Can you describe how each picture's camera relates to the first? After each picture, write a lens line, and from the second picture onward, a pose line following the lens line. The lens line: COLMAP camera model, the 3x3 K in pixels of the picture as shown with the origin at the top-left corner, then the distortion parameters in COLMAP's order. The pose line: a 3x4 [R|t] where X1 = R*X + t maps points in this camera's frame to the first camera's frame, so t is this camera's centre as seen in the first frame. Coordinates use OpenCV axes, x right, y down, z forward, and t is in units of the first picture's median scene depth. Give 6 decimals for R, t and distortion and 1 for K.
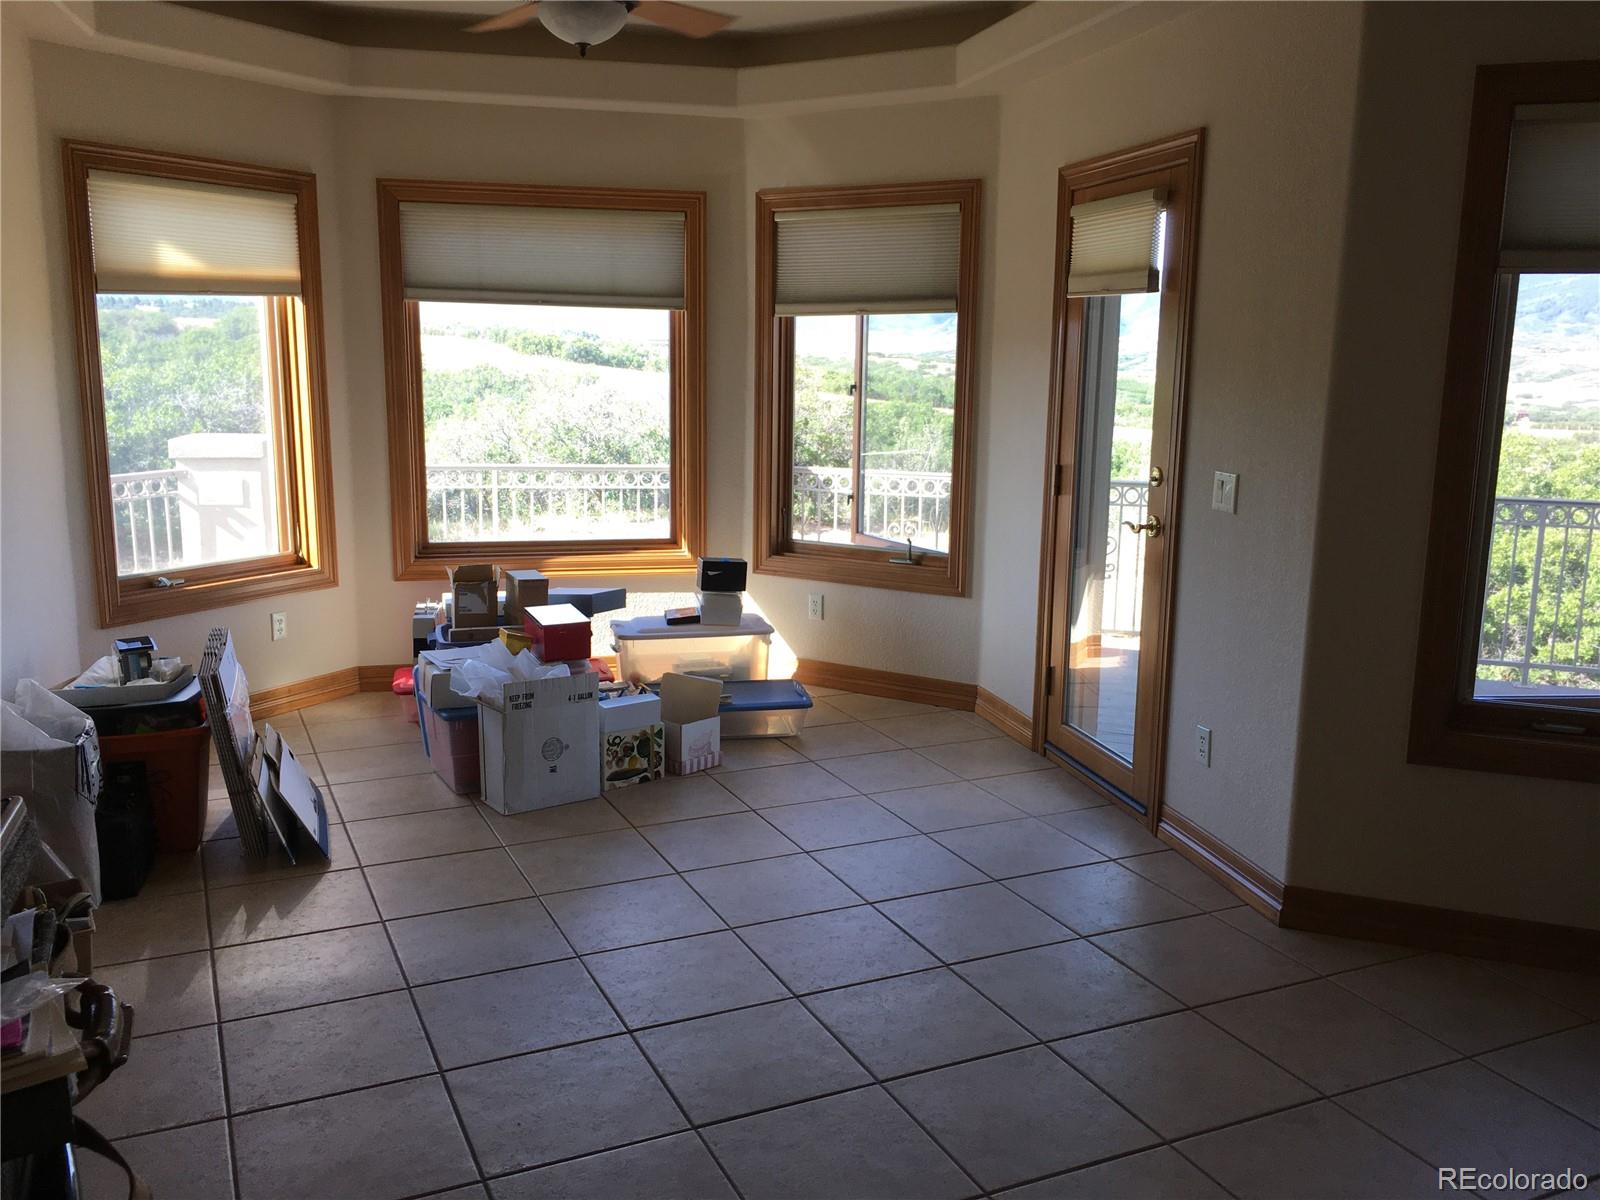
lens RADIAL K [[1370.5, 0, 801.2], [0, 1370.5, 597.7], [0, 0, 1]] dist [0.078054, -0.100226]
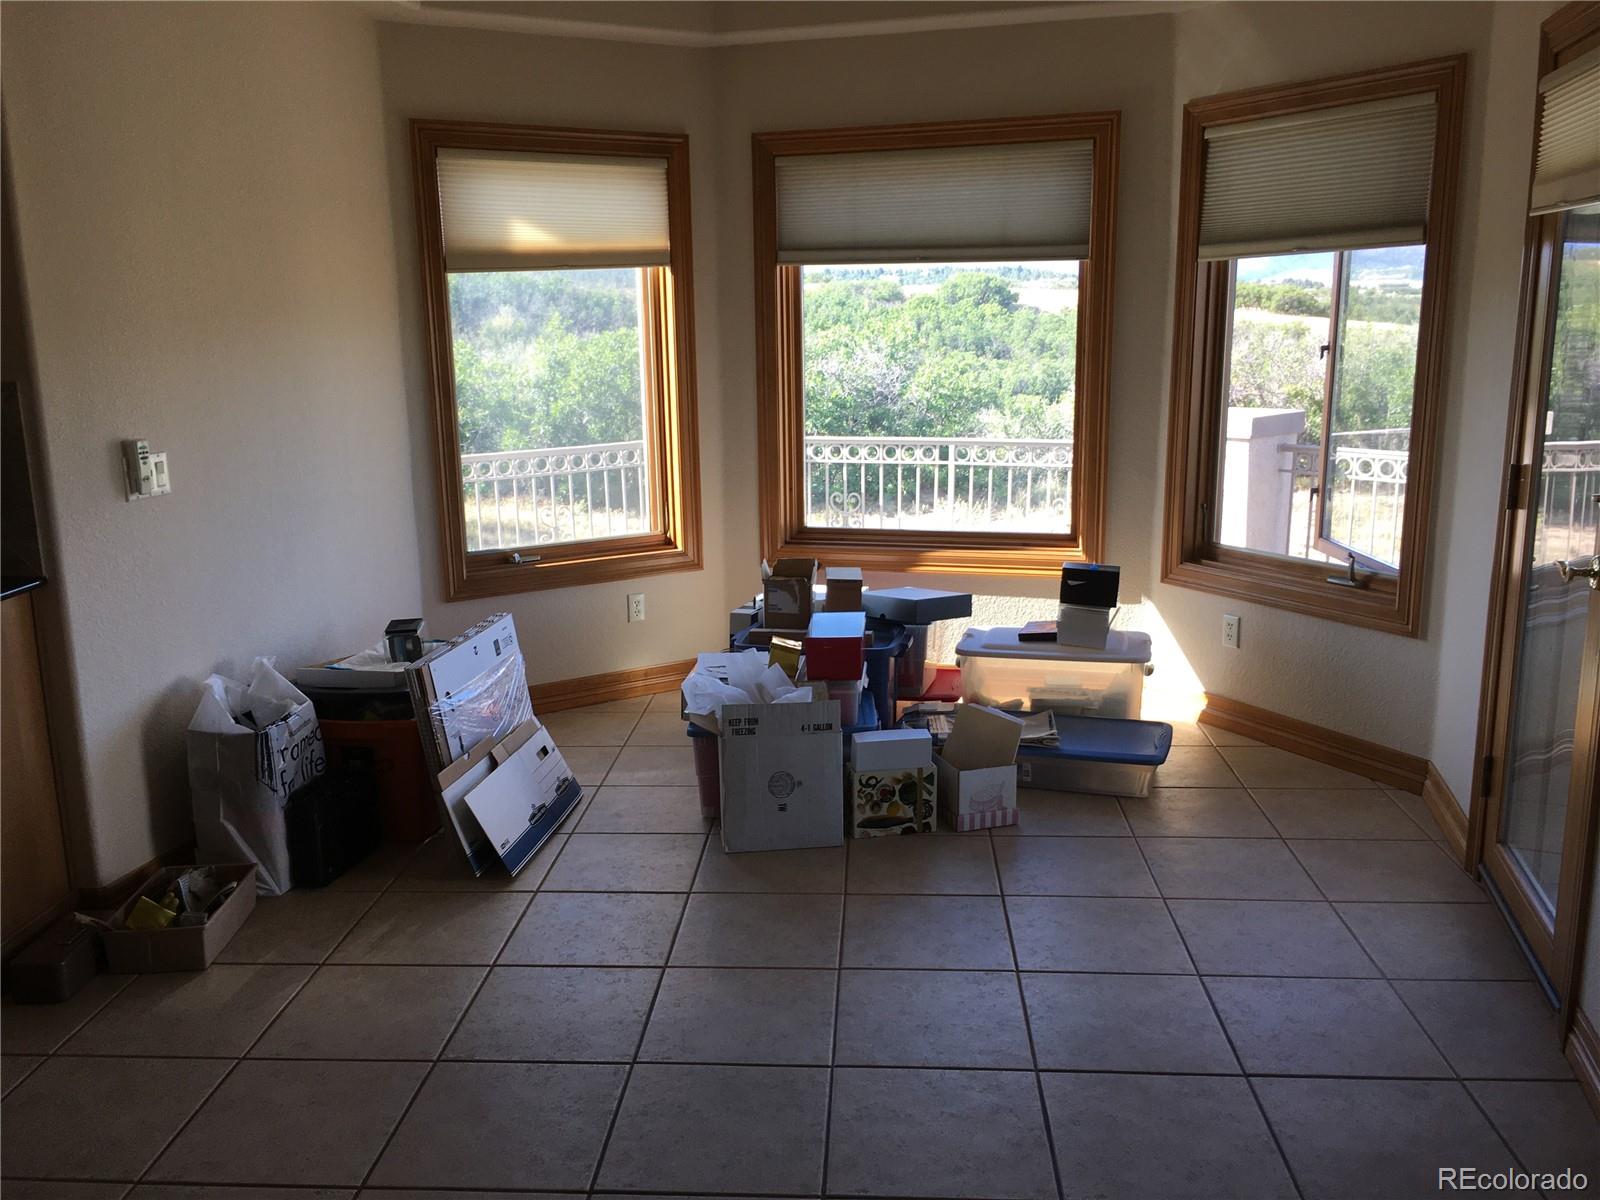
lens RADIAL K [[1370.5, 0, 806.2], [0, 1370.5, 597.9], [0, 0, 1]] dist [0.078054, -0.100226]
pose [[0.875155, 0.072408, -0.478394, 0.188251], [-0.057445, 0.997295, 0.045858, -0.037237], [0.480420, -0.012652, 0.876947, 0.203340]]
